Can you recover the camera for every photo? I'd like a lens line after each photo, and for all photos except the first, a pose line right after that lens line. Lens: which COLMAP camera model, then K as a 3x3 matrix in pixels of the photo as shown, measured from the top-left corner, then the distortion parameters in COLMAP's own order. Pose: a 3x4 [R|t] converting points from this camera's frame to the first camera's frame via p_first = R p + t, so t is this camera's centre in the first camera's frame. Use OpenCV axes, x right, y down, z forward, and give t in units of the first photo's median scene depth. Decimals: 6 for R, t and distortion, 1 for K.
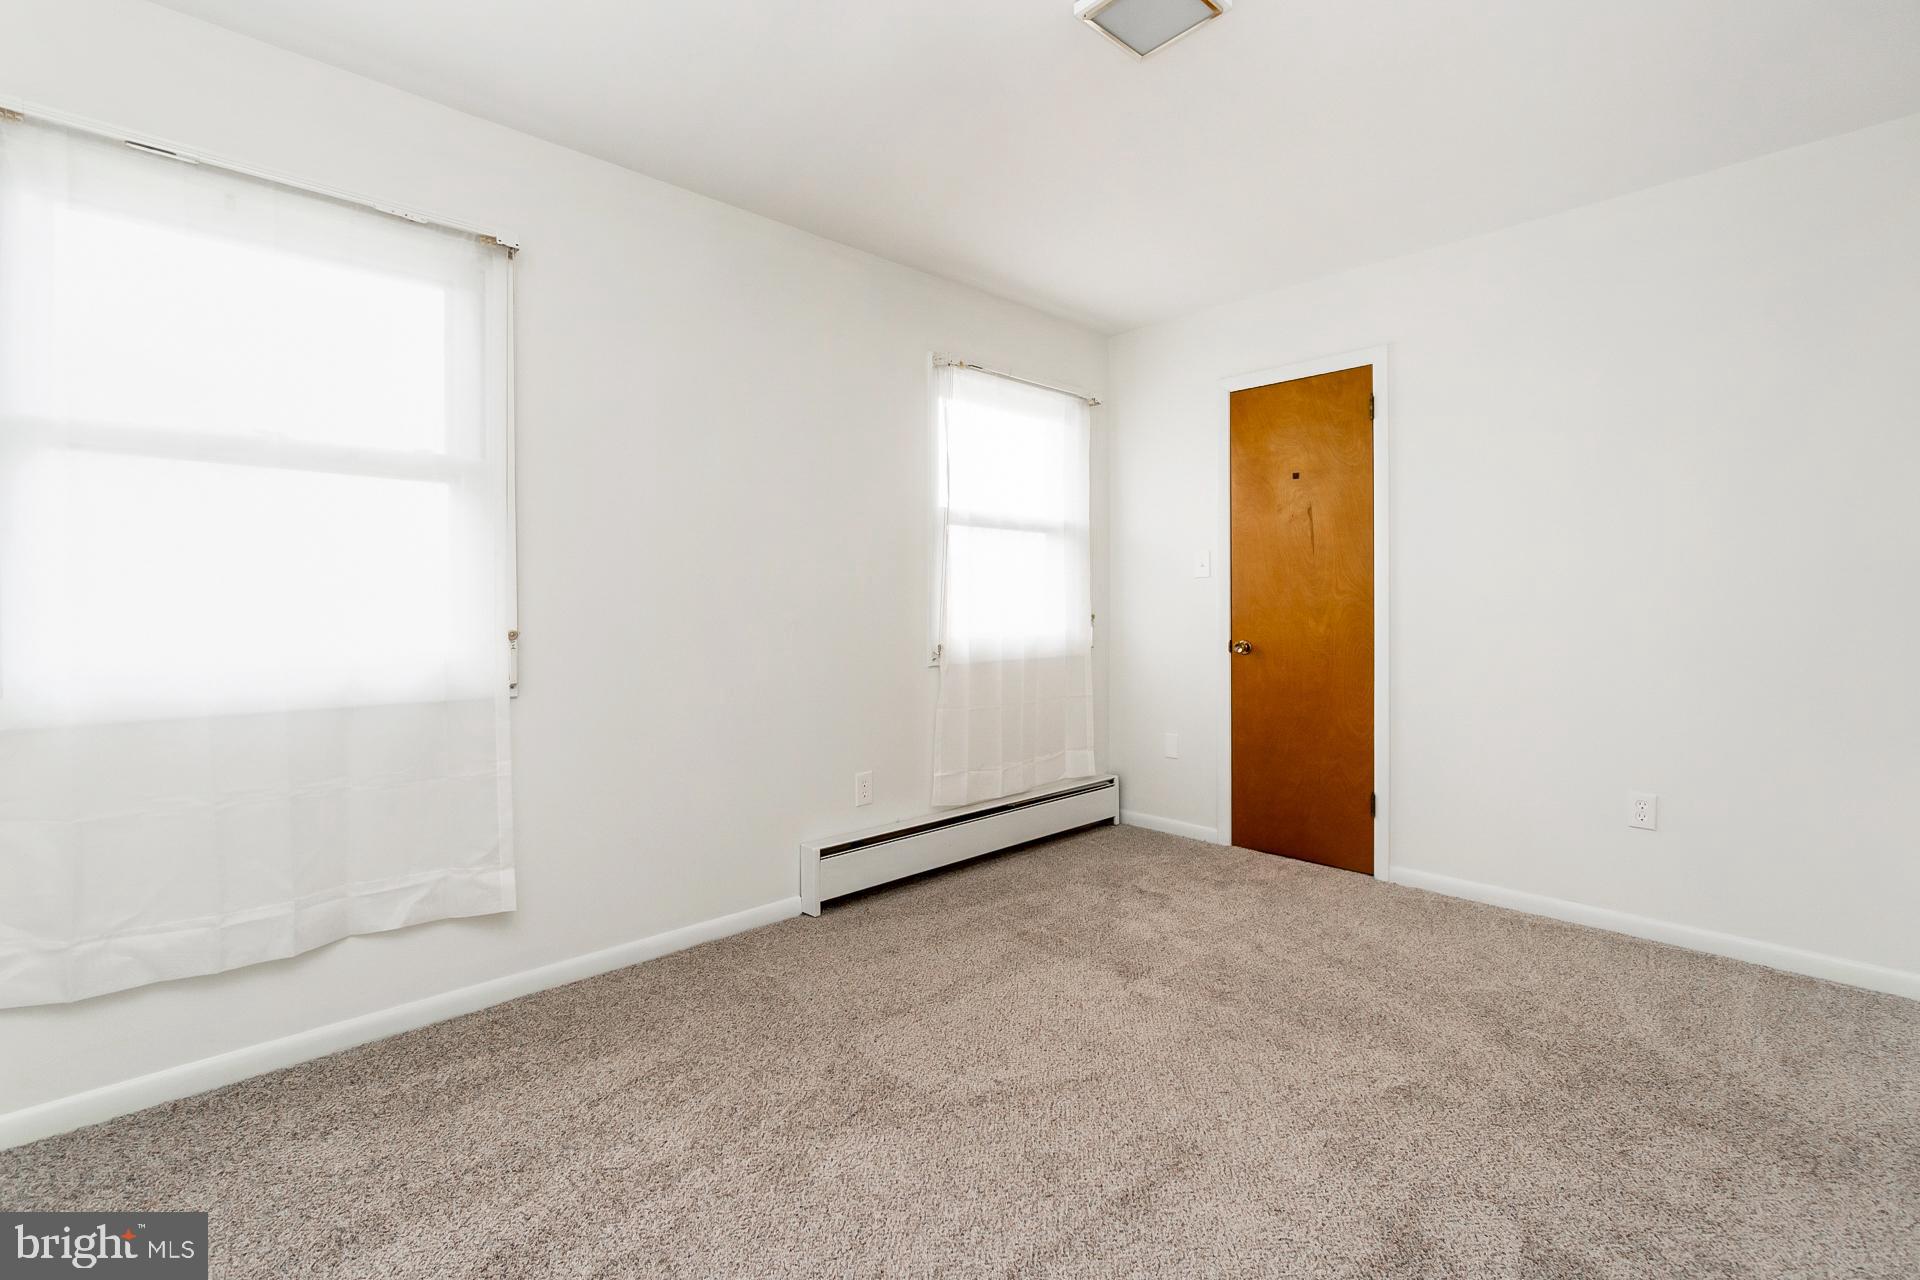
lens RADIAL K [[856.4, 0, 951.0], [0, 856.4, 620.5], [0, 0, 1]] dist [0.000737, 0.000094]
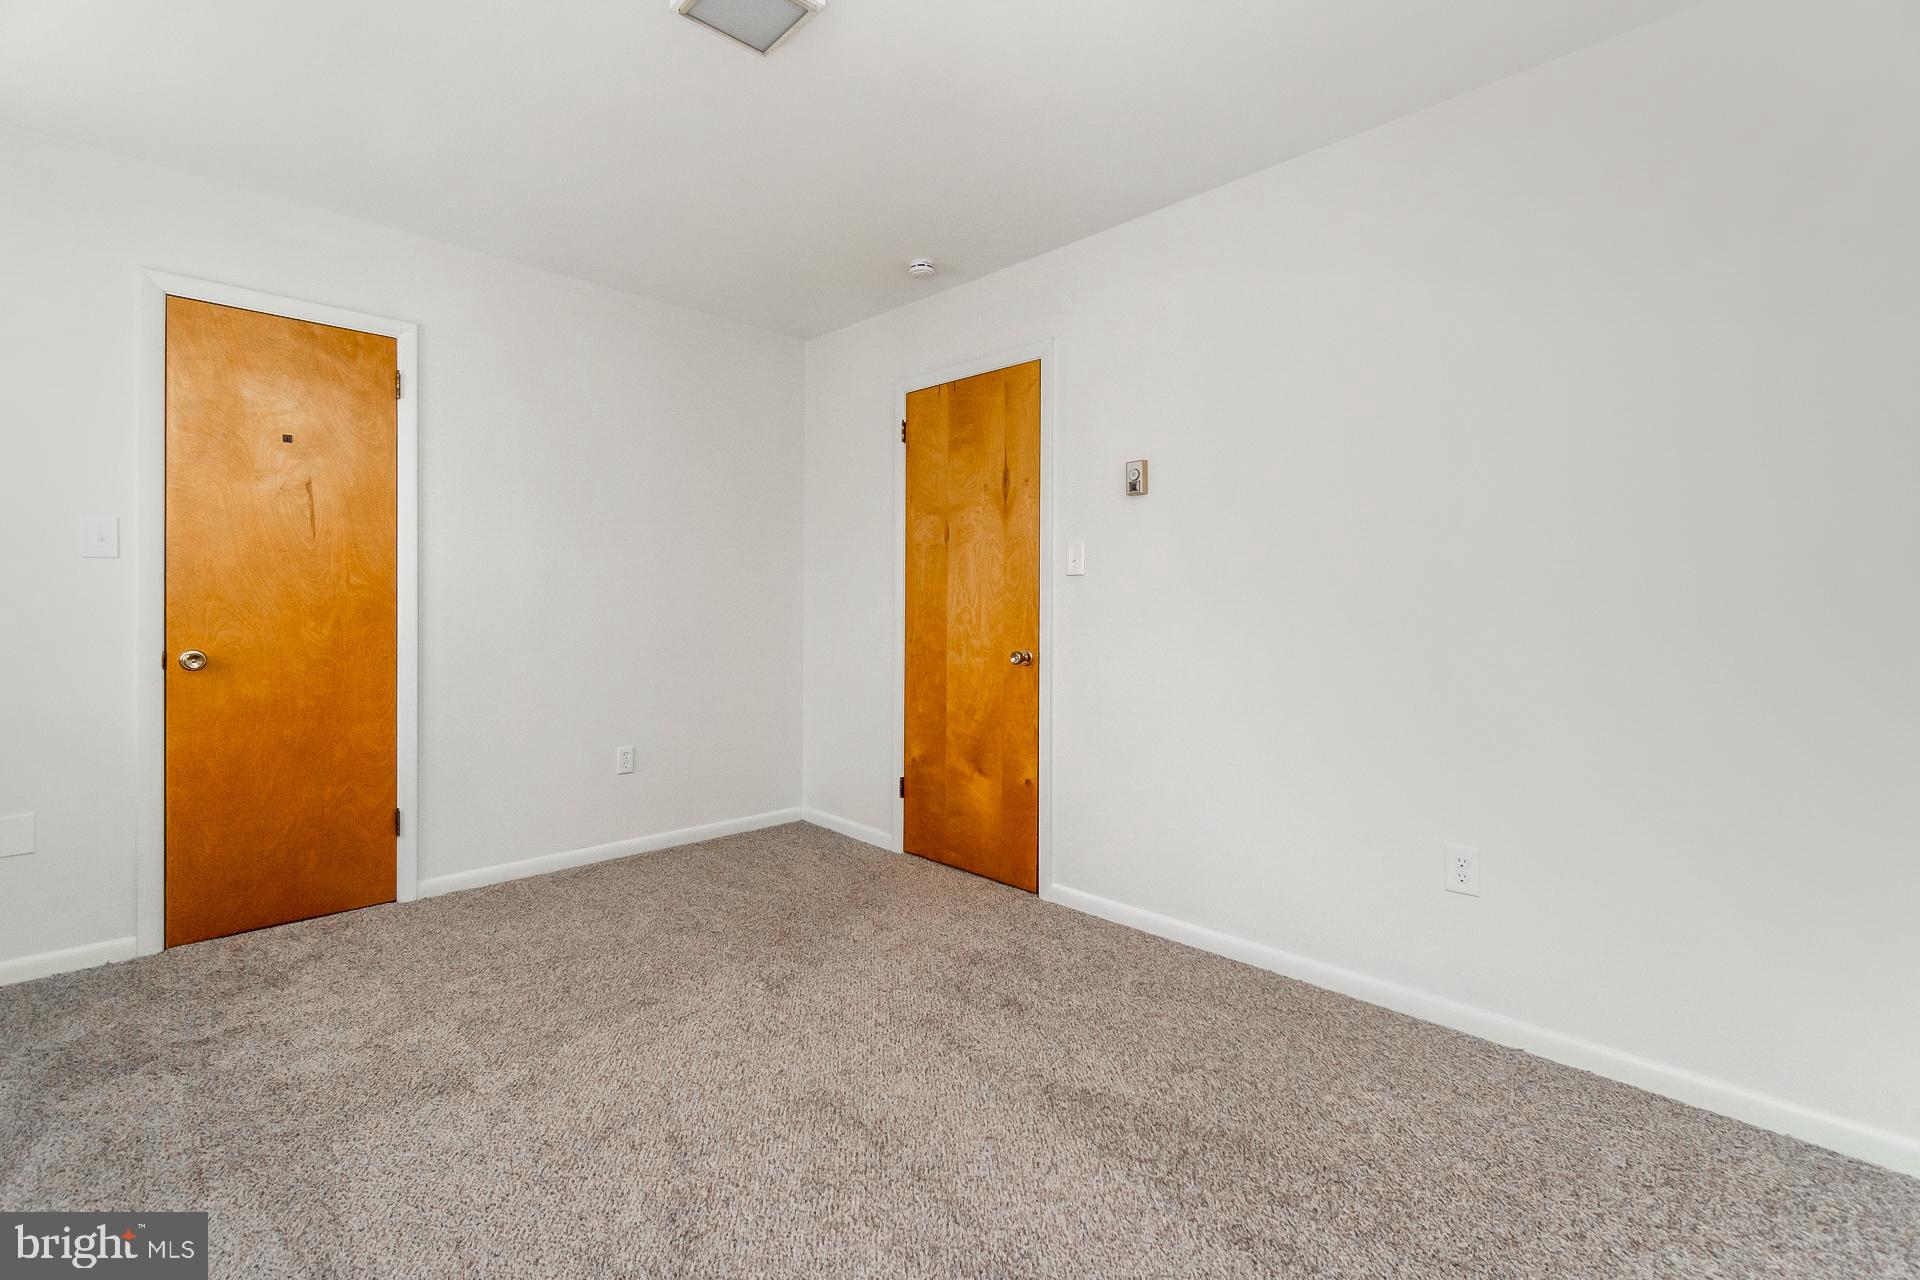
lens RADIAL K [[828.6, 0, 944.5], [0, 828.6, 618.4], [0, 0, 1]] dist [-0.000155, 0.000071]
pose [[-0.015108, -0.006672, 0.999864, -0.393246], [0.018132, 0.999811, 0.006946, 0.002994], [-0.999721, 0.018235, -0.014984, 0.428233]]
